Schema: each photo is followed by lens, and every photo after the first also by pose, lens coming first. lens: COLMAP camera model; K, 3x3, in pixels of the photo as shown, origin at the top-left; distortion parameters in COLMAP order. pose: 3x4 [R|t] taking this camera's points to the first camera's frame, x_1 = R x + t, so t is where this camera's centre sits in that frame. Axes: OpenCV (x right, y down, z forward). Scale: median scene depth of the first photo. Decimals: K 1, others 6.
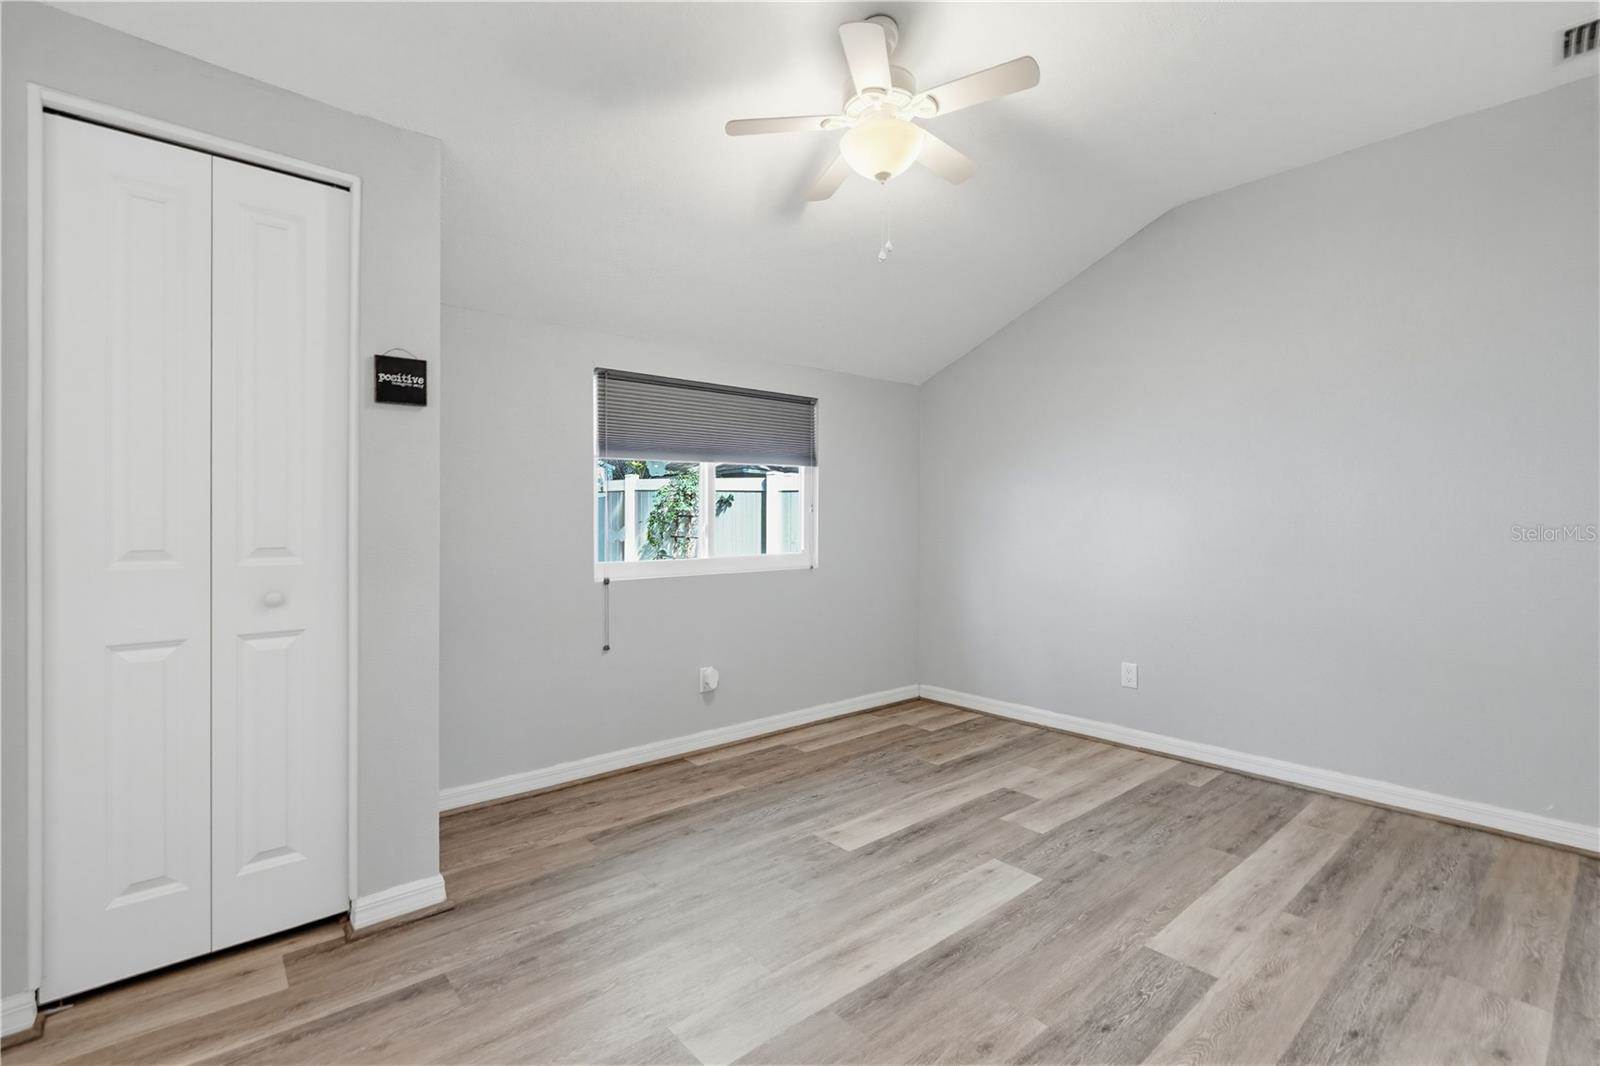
lens RADIAL K [[723.2, 0, 800.0], [0, 723.2, 533.0], [0, 0, 1]] dist [-0.000456, -0.000035]
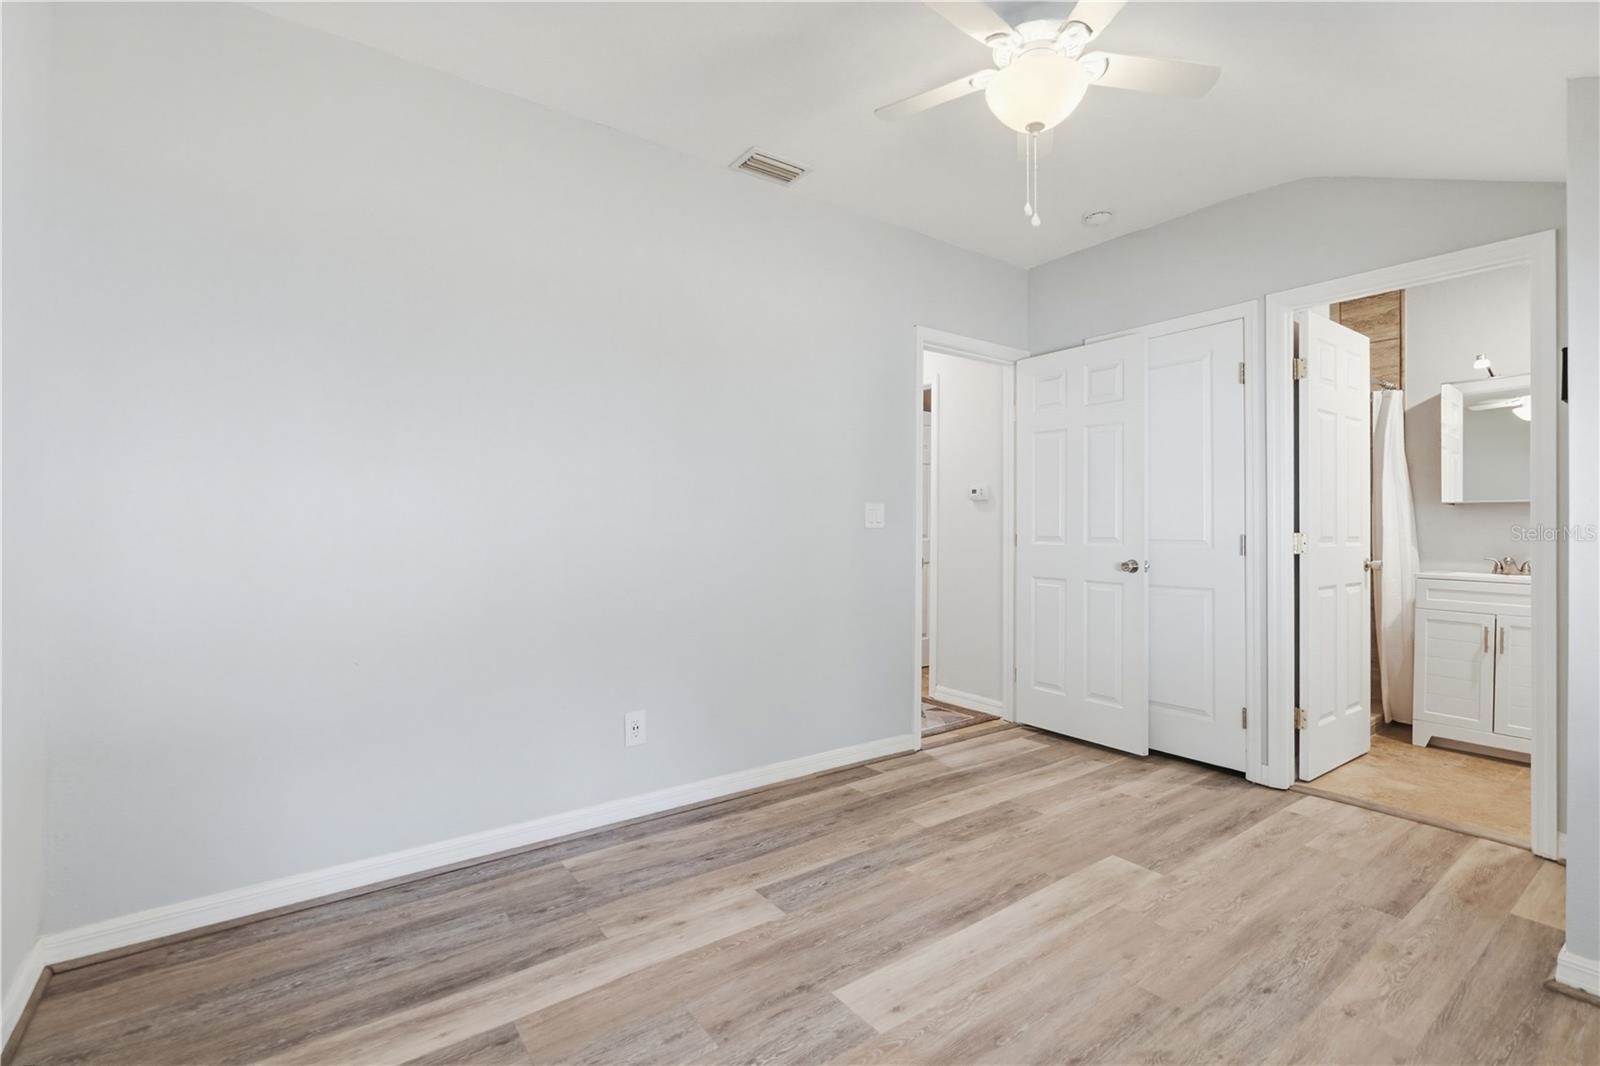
lens RADIAL K [[723.2, 0, 800.0], [0, 723.2, 533.0], [0, 0, 1]] dist [-0.000456, -0.000035]
pose [[-0.996331, -0.003090, 0.085523, 0.349395], [-0.002158, 0.999937, 0.010986, -0.028820], [-0.085552, 0.010761, -0.996276, 2.029484]]
